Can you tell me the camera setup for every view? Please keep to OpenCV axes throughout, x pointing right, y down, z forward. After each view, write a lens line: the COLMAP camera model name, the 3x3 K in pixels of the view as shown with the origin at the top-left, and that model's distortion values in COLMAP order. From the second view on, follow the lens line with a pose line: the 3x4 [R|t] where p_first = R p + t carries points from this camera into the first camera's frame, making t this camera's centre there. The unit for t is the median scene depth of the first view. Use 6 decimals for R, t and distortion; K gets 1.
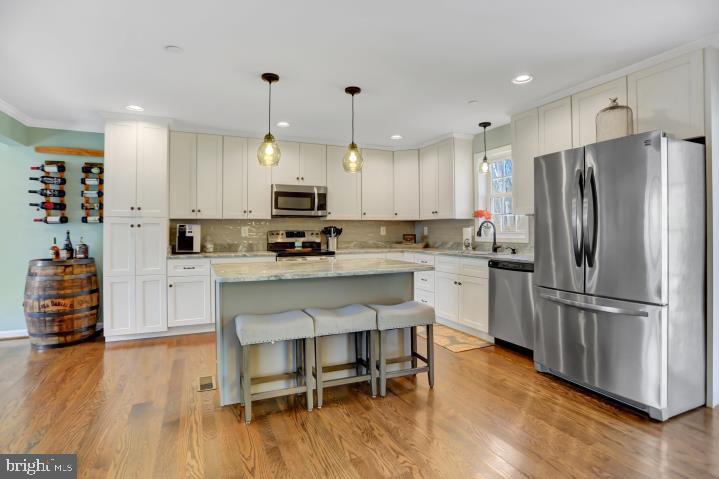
lens RADIAL K [[354.7, 0, 359.3], [0, 354.7, 235.1], [0, 0, 1]] dist [-0.037022, 0.006112]
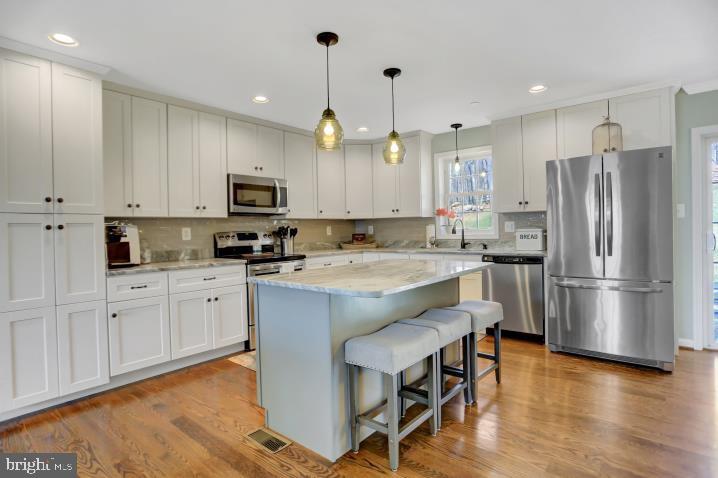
lens RADIAL K [[370.8, 0, 357.9], [0, 370.8, 237.1], [0, 0, 1]] dist [-0.031361, 0.000153]
pose [[0.899013, -0.024085, 0.437260, -0.376614], [0.023047, 0.999705, 0.007680, -0.001332], [-0.437316, 0.003173, 0.899303, 0.144480]]
